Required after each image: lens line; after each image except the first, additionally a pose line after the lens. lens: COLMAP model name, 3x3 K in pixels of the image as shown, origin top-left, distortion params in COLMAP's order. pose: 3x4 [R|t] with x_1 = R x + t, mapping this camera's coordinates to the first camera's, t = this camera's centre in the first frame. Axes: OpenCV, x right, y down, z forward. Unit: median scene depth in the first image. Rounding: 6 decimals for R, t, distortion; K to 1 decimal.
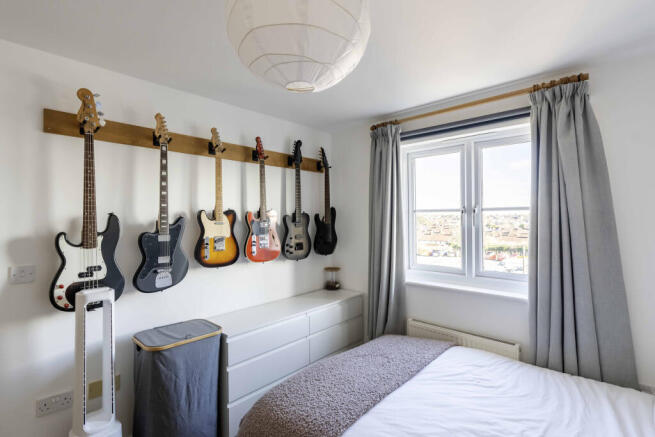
lens RADIAL K [[317.3, 0, 289.7], [0, 317.3, 221.8], [0, 0, 1]] dist [-0.001197, 0.003266]
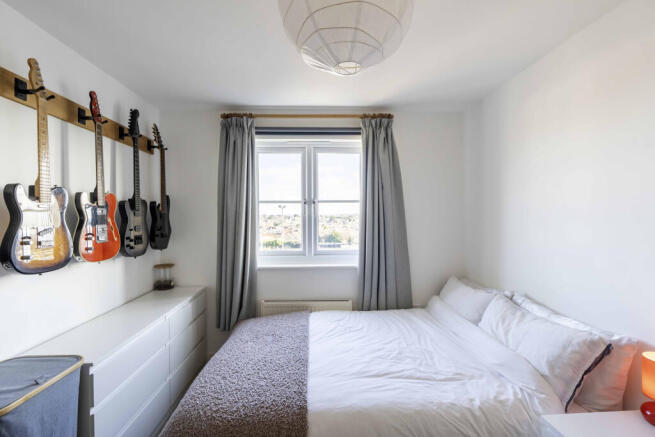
lens RADIAL K [[317.3, 0, 324.5], [0, 317.3, 220.1], [0, 0, 1]] dist [-0.001197, 0.003266]
pose [[0.688152, -0.003567, 0.725558, -0.285218], [0.002509, 0.999994, 0.002537, 0.031482], [-0.725562, 0.000075, 0.688157, 0.112090]]
